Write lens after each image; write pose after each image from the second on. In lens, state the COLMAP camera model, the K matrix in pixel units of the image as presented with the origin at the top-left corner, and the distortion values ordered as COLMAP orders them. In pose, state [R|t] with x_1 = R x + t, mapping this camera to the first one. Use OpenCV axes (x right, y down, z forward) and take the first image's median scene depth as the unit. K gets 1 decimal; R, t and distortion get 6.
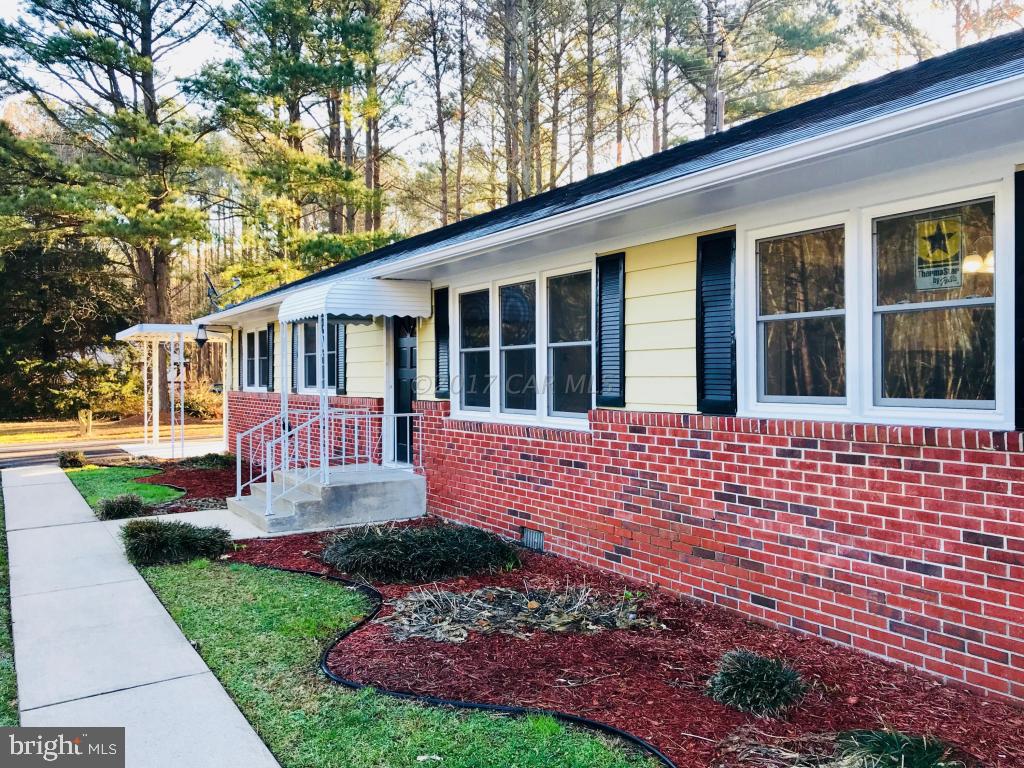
lens RADIAL K [[835.9, 0, 509.1], [0, 835.9, 378.5], [0, 0, 1]] dist [0.031225, -0.014052]
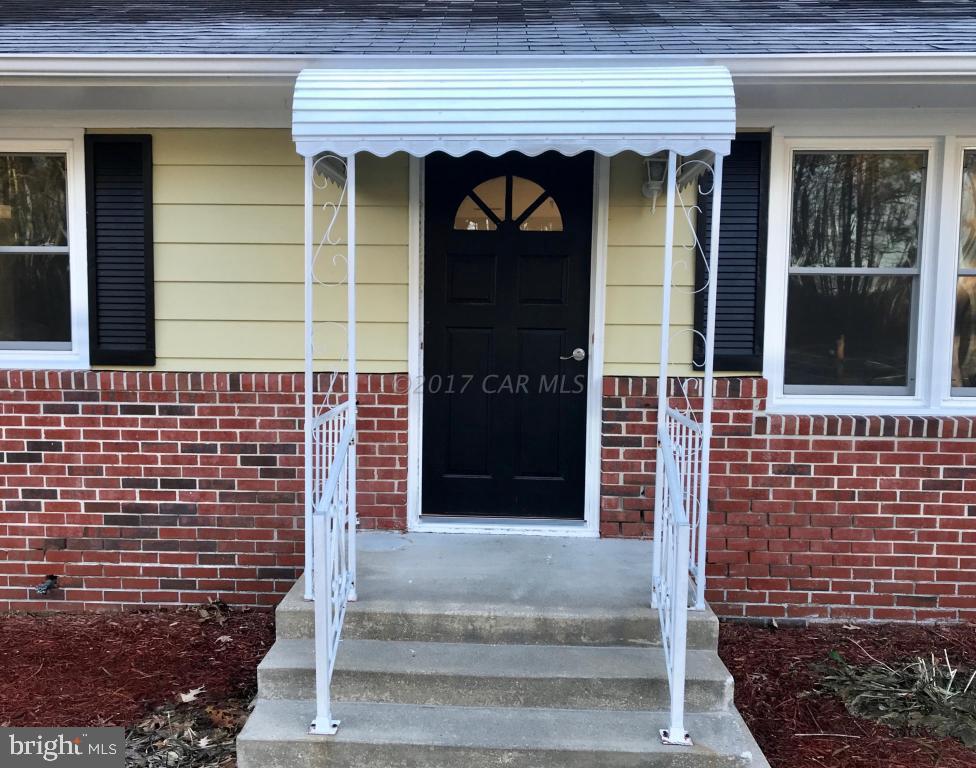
lens RADIAL K [[796.3, 0, 487.6], [0, 796.3, 387.5], [0, 0, 1]] dist [0.002675, 0.001902]
pose [[0.561684, -0.057802, 0.825330, -0.249520], [-0.009051, 0.997067, 0.075990, 0.000205], [-0.827302, -0.050153, 0.559514, 0.409730]]
